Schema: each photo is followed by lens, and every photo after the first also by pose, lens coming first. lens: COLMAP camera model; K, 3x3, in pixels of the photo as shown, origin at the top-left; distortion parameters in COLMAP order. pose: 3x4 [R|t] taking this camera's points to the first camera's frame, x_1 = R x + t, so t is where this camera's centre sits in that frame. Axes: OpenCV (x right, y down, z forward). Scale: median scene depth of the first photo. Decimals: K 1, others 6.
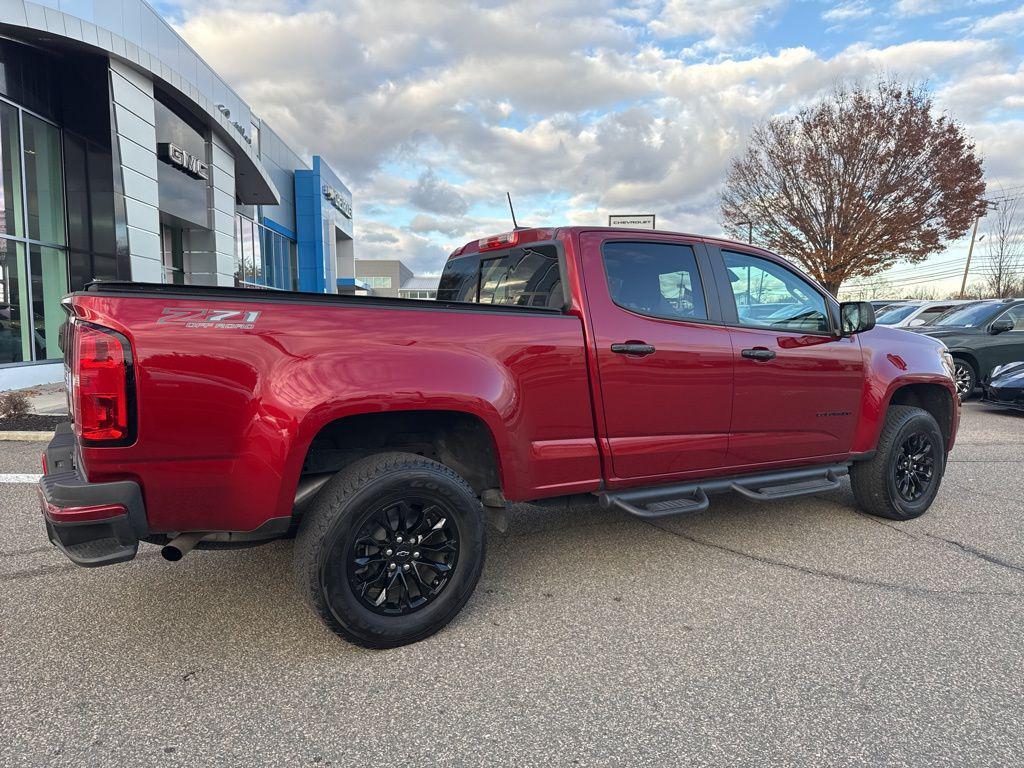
lens RADIAL K [[704.1, 0, 519.7], [0, 704.1, 377.4], [0, 0, 1]] dist [0.047669, -0.064681]
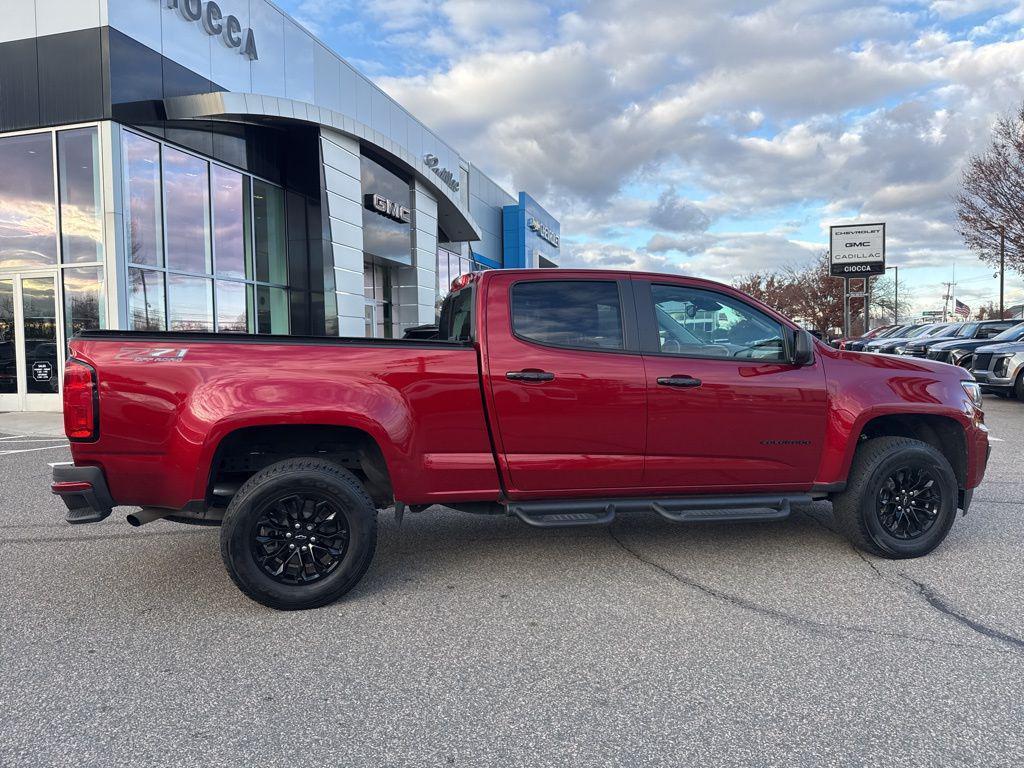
lens RADIAL K [[704.1, 0, 519.7], [0, 704.1, 377.4], [0, 0, 1]] dist [0.047669, -0.064681]
pose [[0.948910, 0.006542, -0.315478, 0.485741], [-0.015811, 0.999515, -0.026830, -0.008271], [0.315149, 0.030448, 0.948554, -0.076250]]
